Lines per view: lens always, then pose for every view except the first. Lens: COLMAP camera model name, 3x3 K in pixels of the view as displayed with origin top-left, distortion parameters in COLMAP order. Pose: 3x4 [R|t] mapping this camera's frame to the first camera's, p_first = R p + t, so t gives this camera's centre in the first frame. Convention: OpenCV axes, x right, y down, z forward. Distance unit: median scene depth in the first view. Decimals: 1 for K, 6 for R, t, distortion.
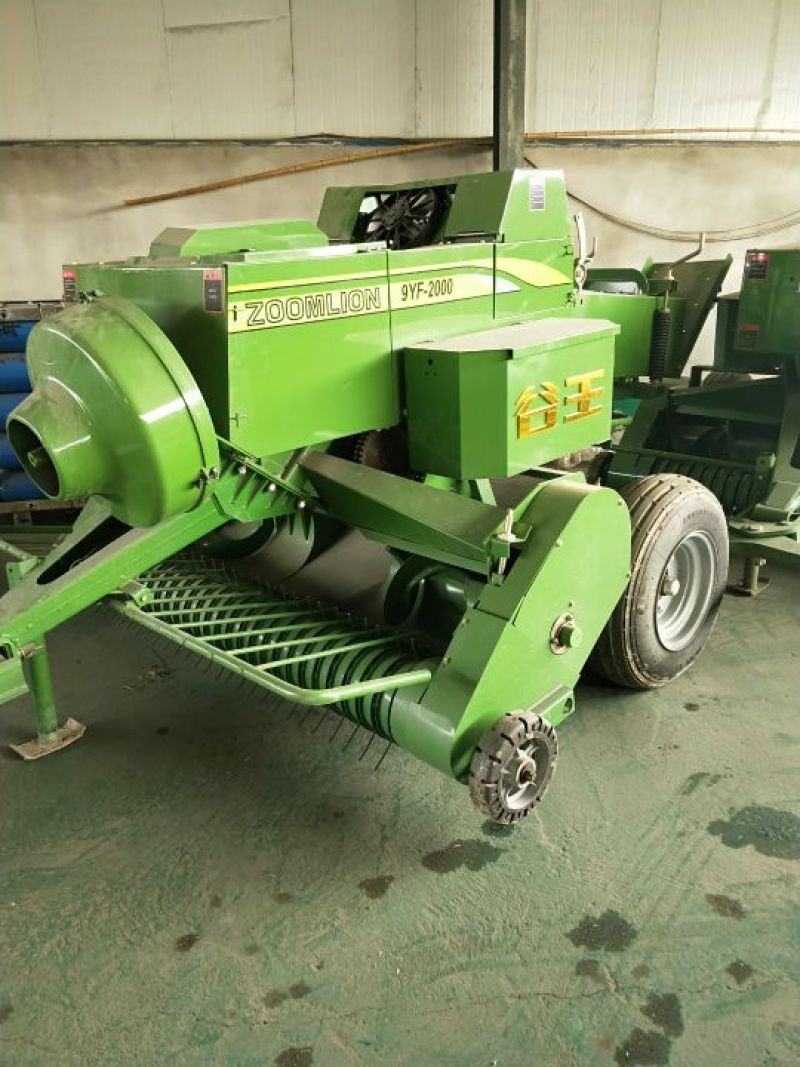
lens RADIAL K [[880.6, 0, 398.0], [0, 880.6, 528.8], [0, 0, 1]] dist [0.032264, -0.045525]
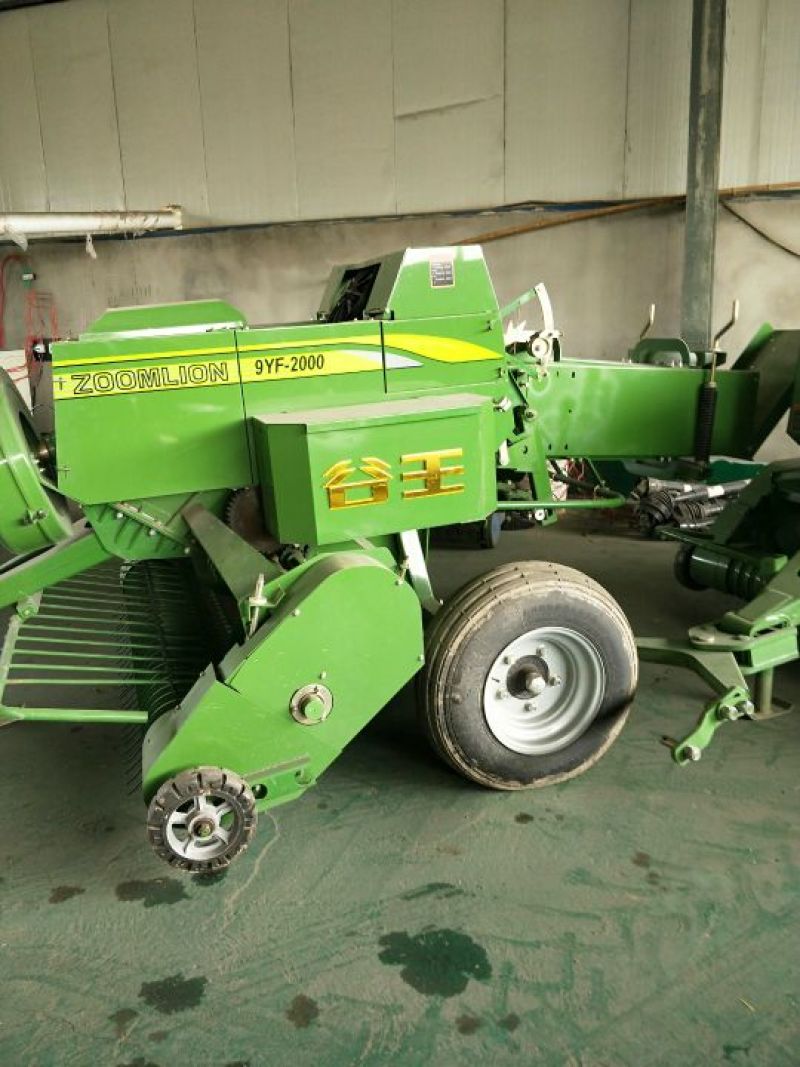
lens RADIAL K [[880.6, 0, 390.1], [0, 880.6, 522.8], [0, 0, 1]] dist [0.032264, -0.045525]
pose [[0.897517, 0.096812, -0.430223, 0.488368], [-0.122844, 0.991875, -0.033076, -0.046706], [0.423525, 0.082537, 0.902117, 0.078699]]
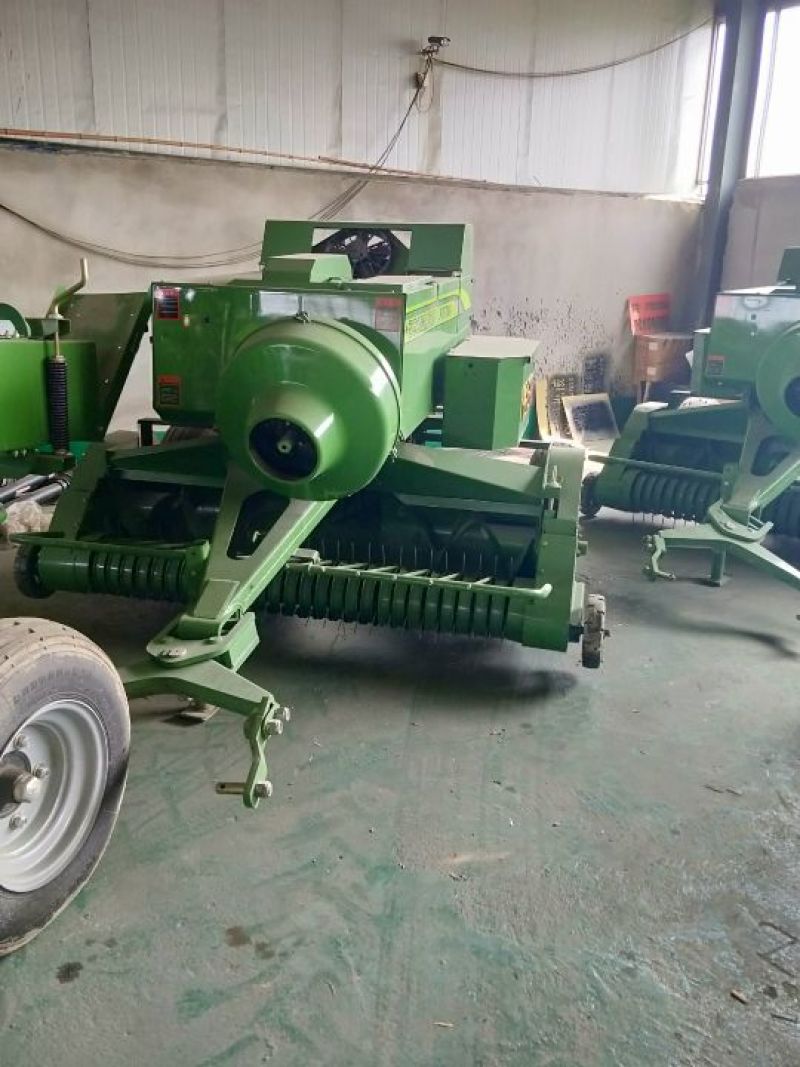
lens RADIAL K [[880.6, 0, 403.2], [0, 880.6, 527.0], [0, 0, 1]] dist [0.032264, -0.045525]
pose [[0.885152, -0.104336, 0.453454, 0.245810], [0.114879, 0.993370, 0.004321, -0.088351], [-0.450898, 0.048267, 0.891269, 0.240216]]
